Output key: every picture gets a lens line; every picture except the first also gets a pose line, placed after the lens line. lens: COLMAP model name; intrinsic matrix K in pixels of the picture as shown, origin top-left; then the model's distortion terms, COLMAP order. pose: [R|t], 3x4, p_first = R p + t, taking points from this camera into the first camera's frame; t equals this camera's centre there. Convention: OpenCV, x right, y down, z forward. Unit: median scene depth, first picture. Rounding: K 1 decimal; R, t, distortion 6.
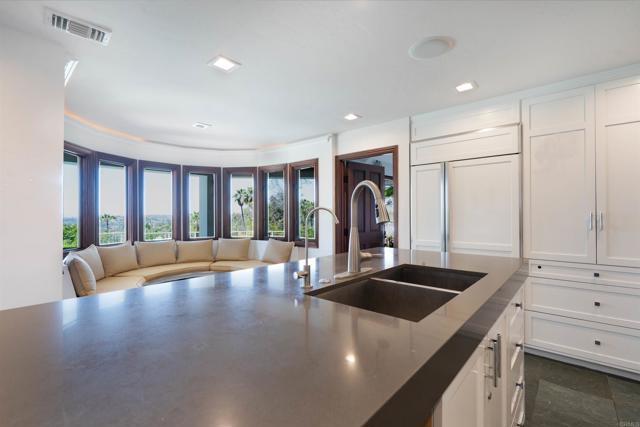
lens RADIAL K [[292.8, 0, 318.5], [0, 292.8, 212.2], [0, 0, 1]] dist [0.017858, 0.001106]
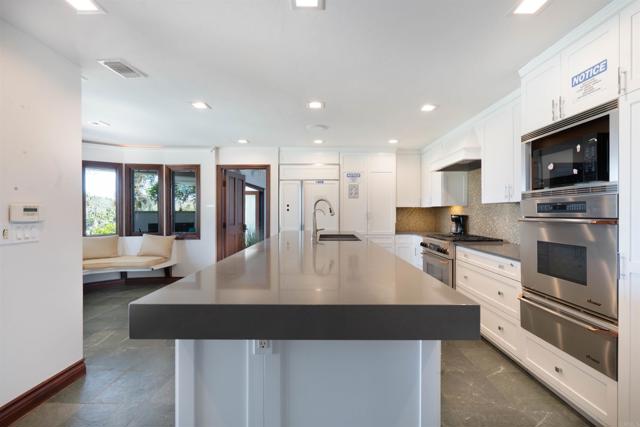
lens RADIAL K [[292.8, 0, 322.7], [0, 292.8, 215.0], [0, 0, 1]] dist [0.017858, 0.001106]
pose [[0.780339, 0.008296, 0.625301, -0.451317], [-0.009820, 0.999951, -0.001011, 0.022717], [-0.625279, -0.005351, 0.780383, -0.318002]]
